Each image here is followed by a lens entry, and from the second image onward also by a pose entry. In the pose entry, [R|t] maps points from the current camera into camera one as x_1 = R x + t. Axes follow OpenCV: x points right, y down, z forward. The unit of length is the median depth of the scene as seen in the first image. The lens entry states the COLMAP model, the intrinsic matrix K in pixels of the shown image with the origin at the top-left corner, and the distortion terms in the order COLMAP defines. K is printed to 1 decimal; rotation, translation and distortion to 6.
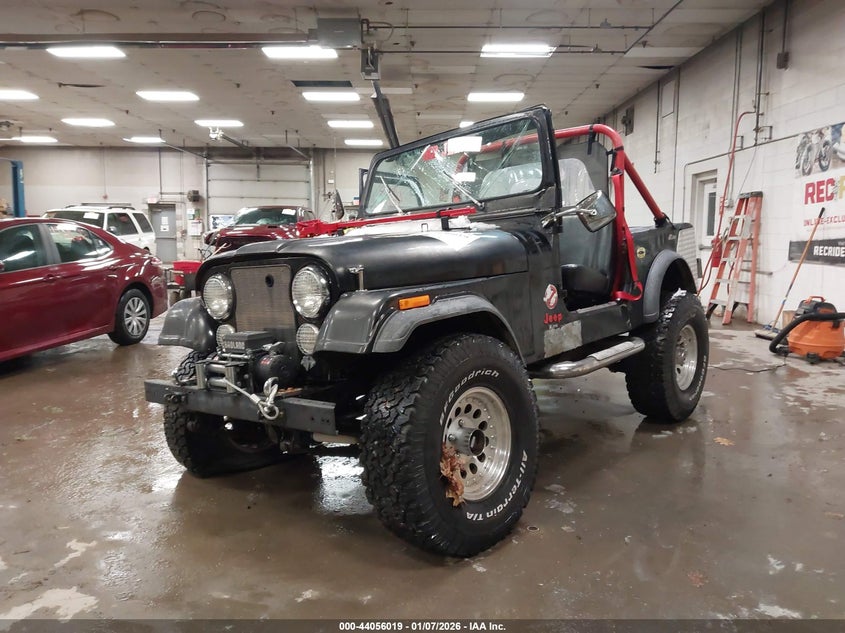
lens RADIAL K [[658.3, 0, 420.5], [0, 658.3, 312.9], [0, 0, 1]] dist [-0.001435, -0.001828]
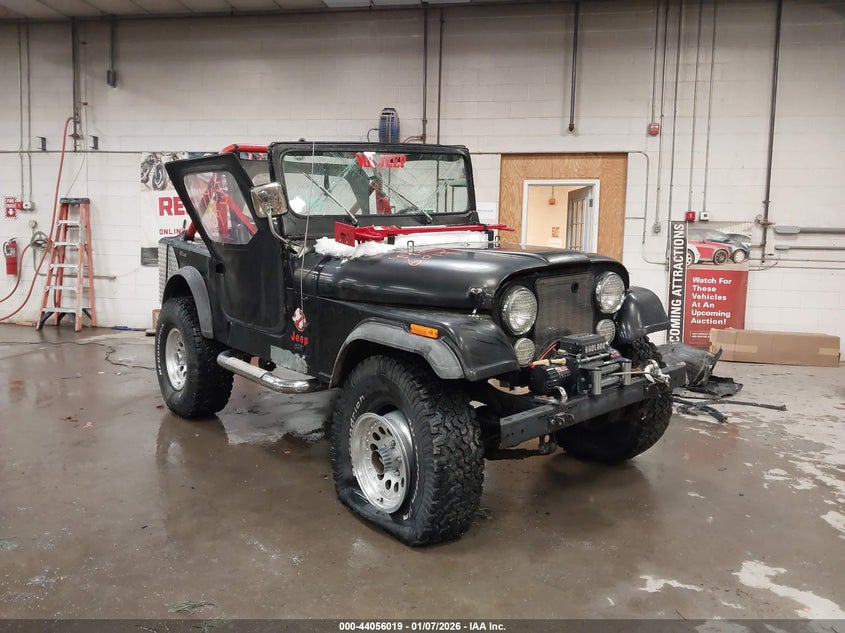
lens RADIAL K [[658.3, 0, 420.5], [0, 658.3, 312.9], [0, 0, 1]] dist [-0.001435, -0.001828]
pose [[0.163447, -0.088689, 0.982558, -0.473327], [0.094227, 0.992801, 0.073939, -0.039050], [-0.982042, 0.080498, 0.170627, 0.372984]]
